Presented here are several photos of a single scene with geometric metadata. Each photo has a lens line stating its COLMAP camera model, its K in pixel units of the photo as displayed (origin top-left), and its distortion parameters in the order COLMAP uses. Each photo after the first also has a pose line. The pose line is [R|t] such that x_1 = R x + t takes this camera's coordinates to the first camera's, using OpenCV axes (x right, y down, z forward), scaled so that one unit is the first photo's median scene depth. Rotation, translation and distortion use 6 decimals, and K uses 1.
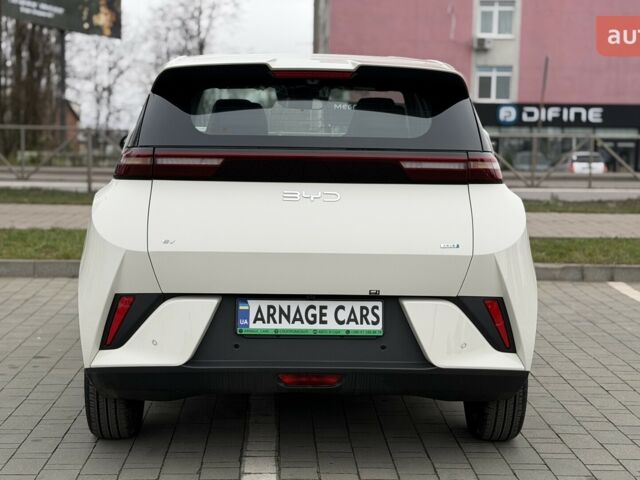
lens RADIAL K [[1155.5, 0, 314.9], [0, 1155.5, 231.2], [0, 0, 1]] dist [0.158908, 0.000000]
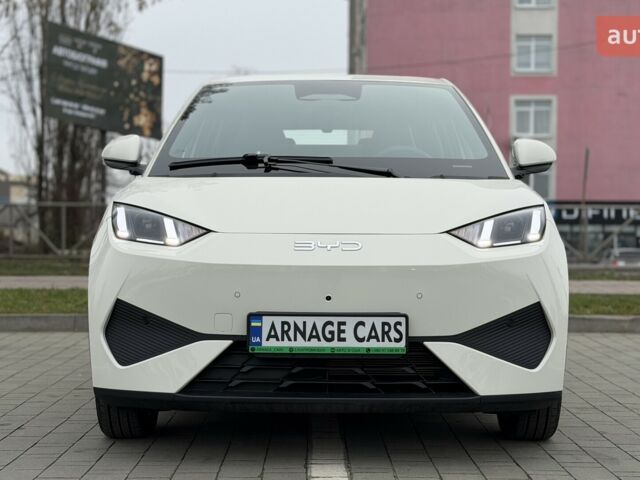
lens RADIAL K [[1155.5, 0, 320.3], [0, 1155.5, 241.2], [0, 0, 1]] dist [0.158908, 0.000000]
pose [[0.999540, -0.006750, -0.029563, 0.017951], [0.004307, 0.996627, -0.081947, 0.075970], [0.030017, 0.081782, 0.996198, 0.070292]]
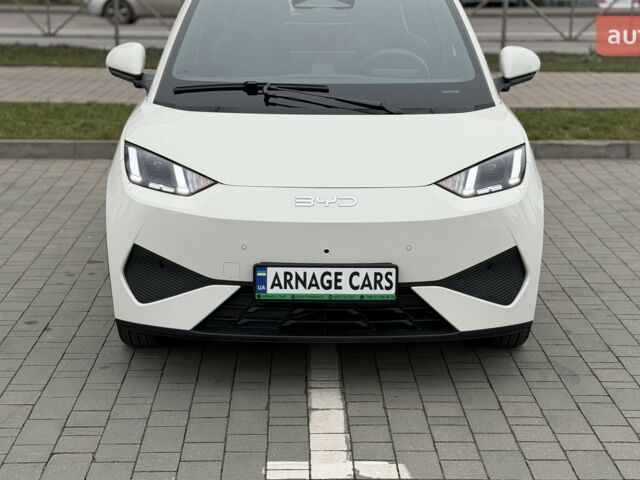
lens RADIAL K [[1155.5, 0, 320.3], [0, 1155.5, 235.3], [0, 0, 1]] dist [0.158908, 0.000000]
pose [[0.999877, -0.000995, -0.015647, 0.007358], [0.003363, 0.988364, 0.152067, -0.124756], [0.015313, -0.152101, 0.988246, -0.014770]]
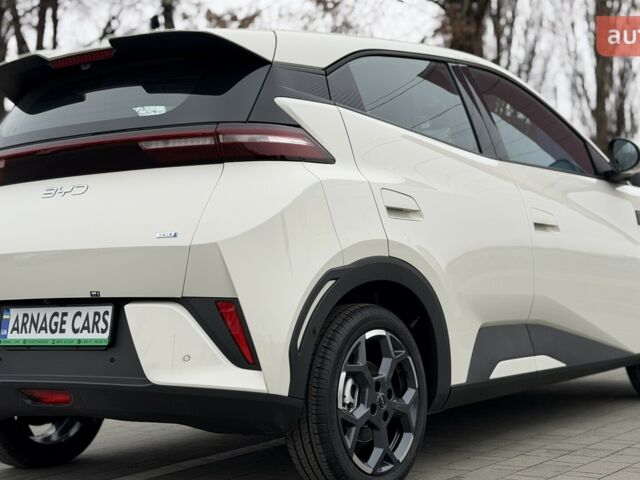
lens RADIAL K [[1155.5, 0, 316.2], [0, 1155.5, 238.7], [0, 0, 1]] dist [0.158908, 0.000000]
pose [[0.783171, -0.063969, -0.618507, 0.708701], [-0.000938, 0.994572, -0.104051, 0.100738], [0.621805, 0.082070, 0.778860, 0.424891]]
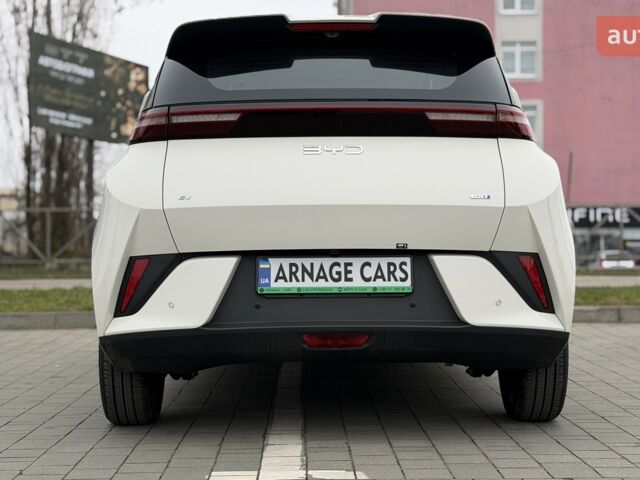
lens RADIAL K [[1155.5, 0, 318.6], [0, 1155.5, 238.8], [0, 0, 1]] dist [0.158908, 0.000000]
pose [[0.999571, -0.021681, -0.019715, 0.002046], [0.019730, 0.995349, -0.094296, 0.133993], [0.021668, 0.093867, 0.995349, 0.054550]]
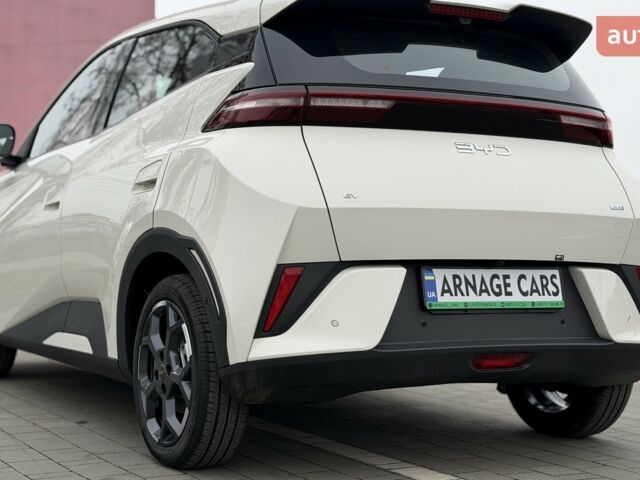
lens RADIAL K [[1155.5, 0, 314.7], [0, 1155.5, 240.1], [0, 0, 1]] dist [0.158908, 0.000000]
pose [[0.885096, 0.003514, 0.465395, -0.520746], [0.037520, 0.996178, -0.078878, 0.101519], [-0.463894, 0.087276, 0.881581, 0.303187]]
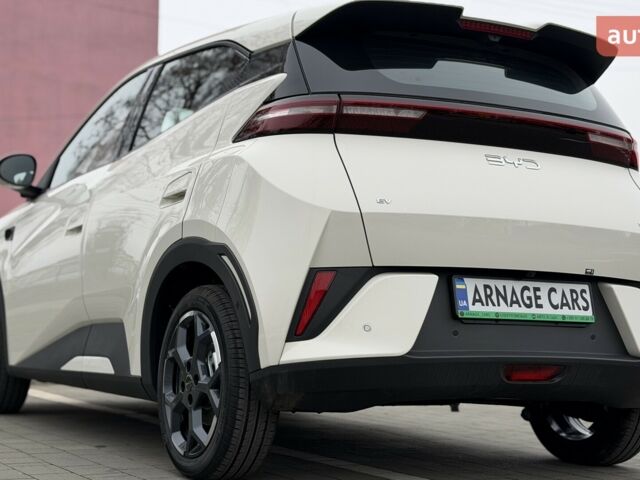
lens RADIAL K [[1155.5, 0, 316.9], [0, 1155.5, 244.4], [0, 0, 1]] dist [0.158908, 0.000000]
pose [[0.882298, 0.043301, 0.468696, -0.541278], [0.027498, 0.989317, -0.143163, 0.151861], [-0.469888, 0.139201, 0.871681, 0.322055]]
